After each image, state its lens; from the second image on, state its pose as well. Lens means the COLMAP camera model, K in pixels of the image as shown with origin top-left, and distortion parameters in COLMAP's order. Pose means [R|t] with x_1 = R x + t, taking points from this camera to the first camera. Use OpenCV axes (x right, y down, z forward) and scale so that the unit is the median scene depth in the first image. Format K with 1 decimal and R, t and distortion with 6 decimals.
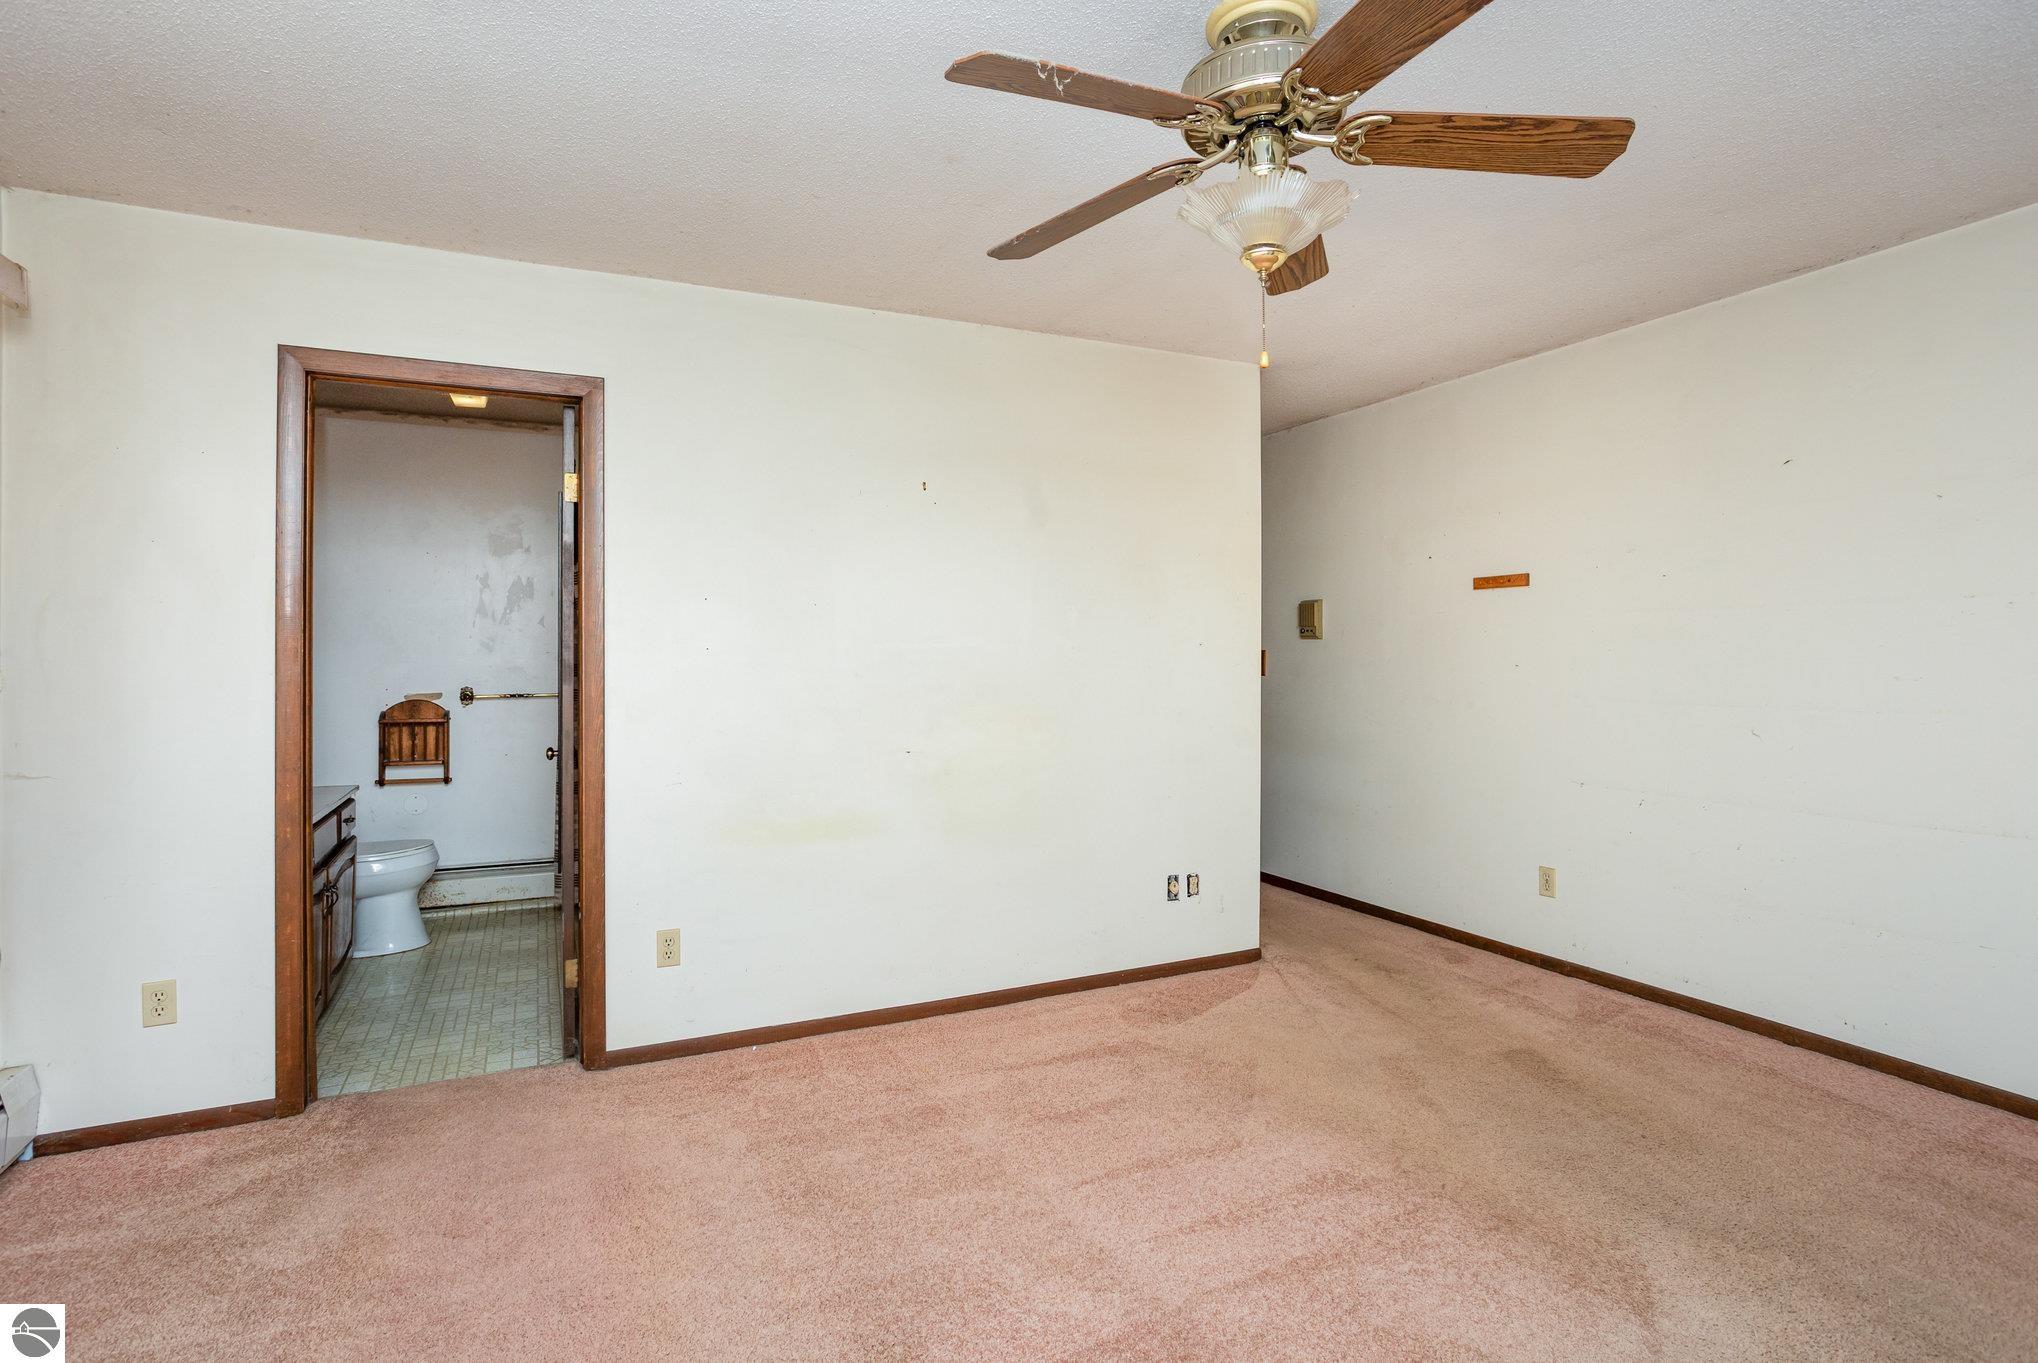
lens RADIAL K [[1021.7, 0, 1029.5], [0, 1021.7, 666.2], [0, 0, 1]] dist [-0.041239, 0.029057]
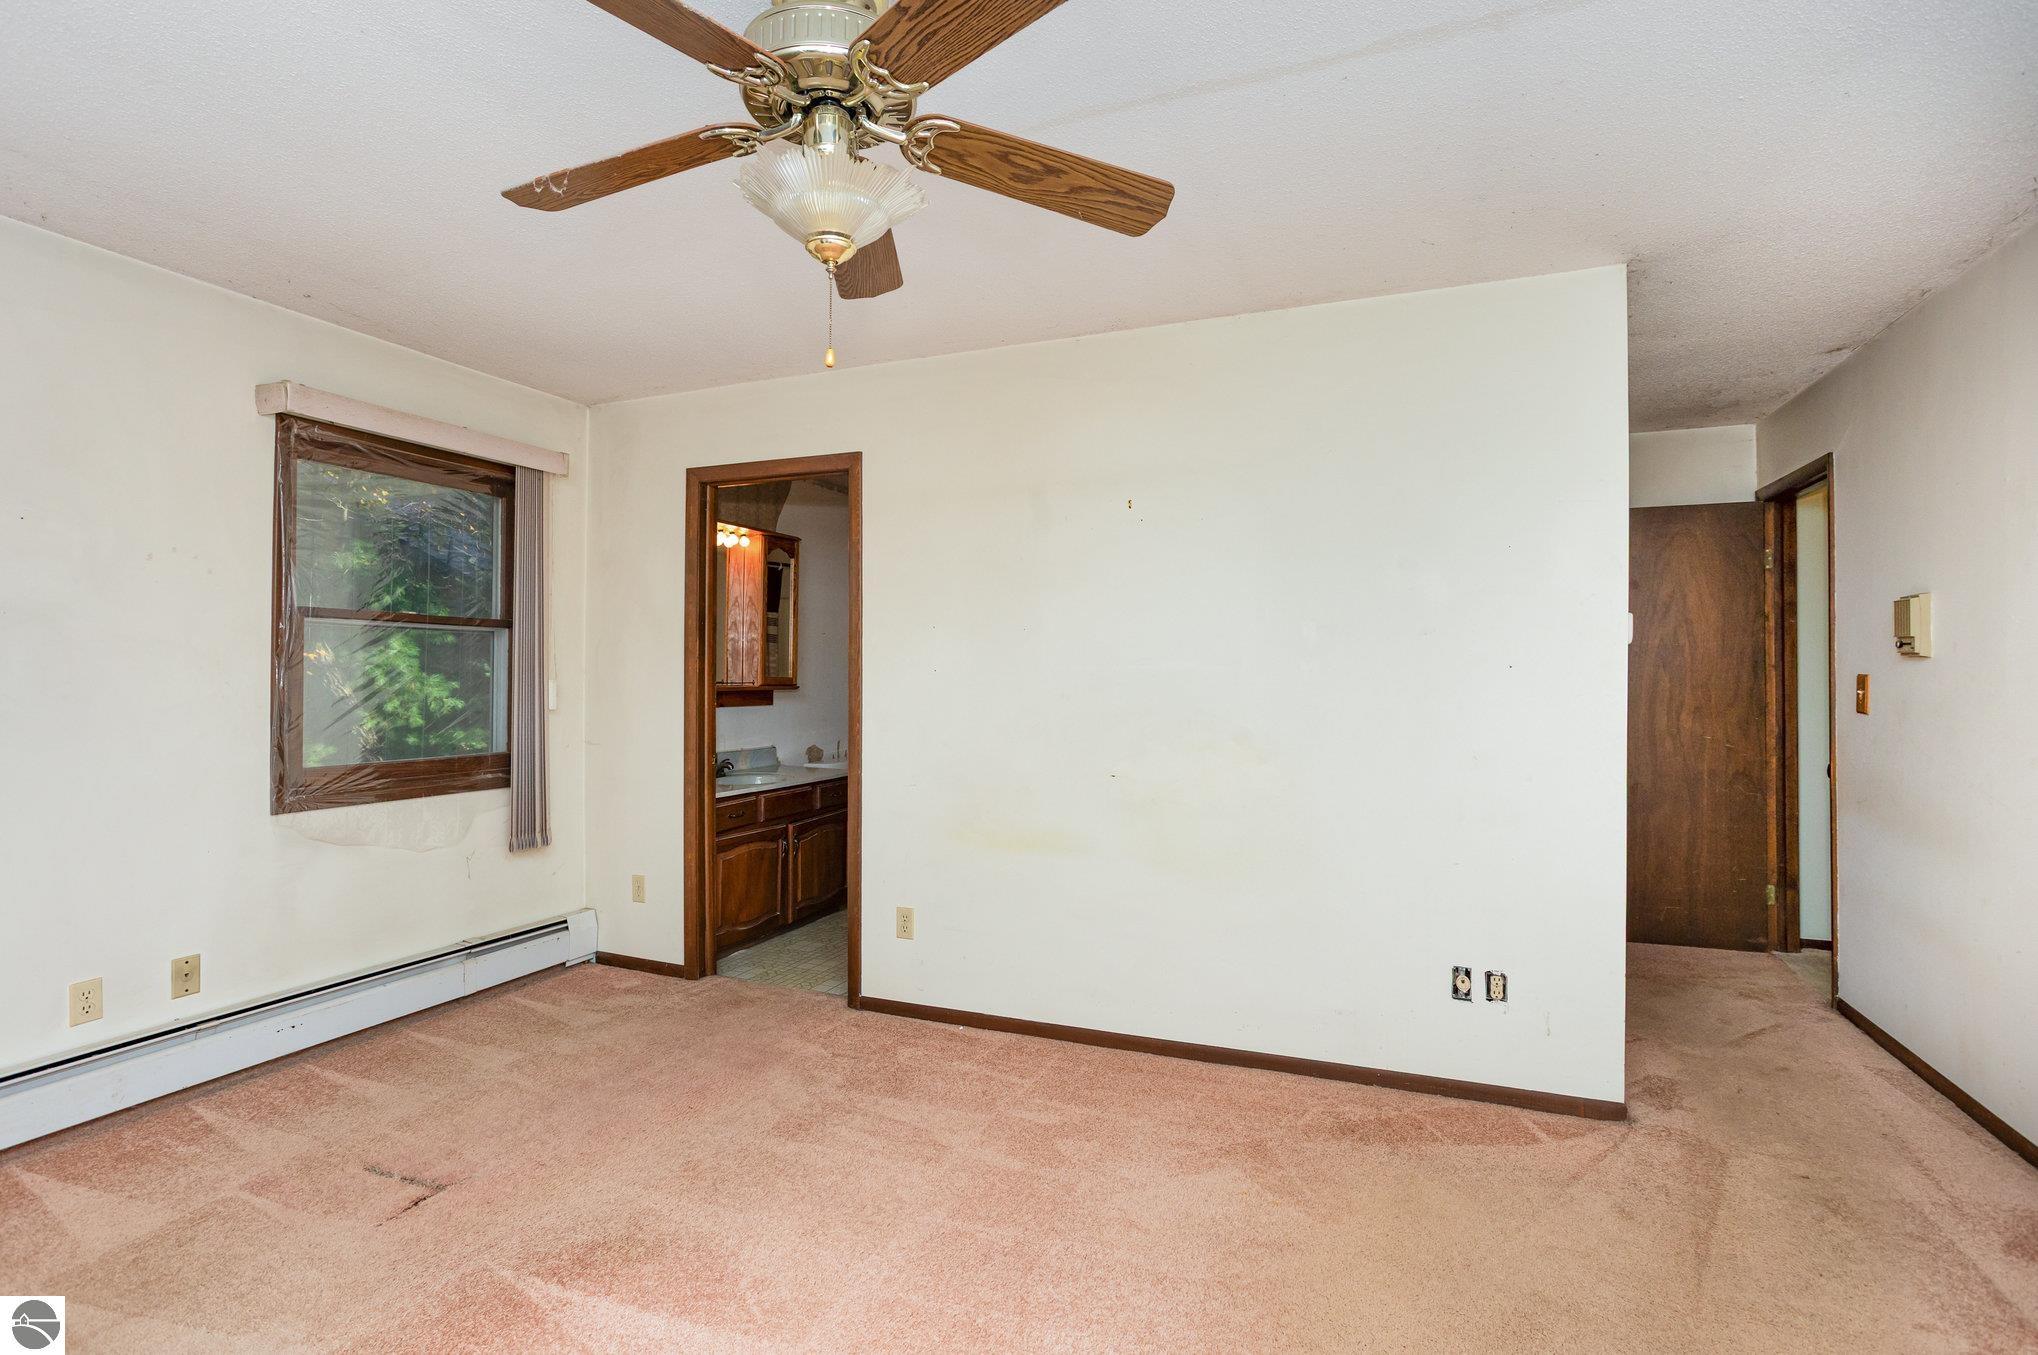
lens RADIAL K [[1021.7, 0, 1018.2], [0, 1021.7, 680.8], [0, 0, 1]] dist [-0.041239, 0.029057]
pose [[0.660957, 0.008971, -0.750370, 0.555507], [-0.016596, 0.999859, -0.002664, -0.002989], [0.750240, 0.014214, 0.661013, 0.276094]]
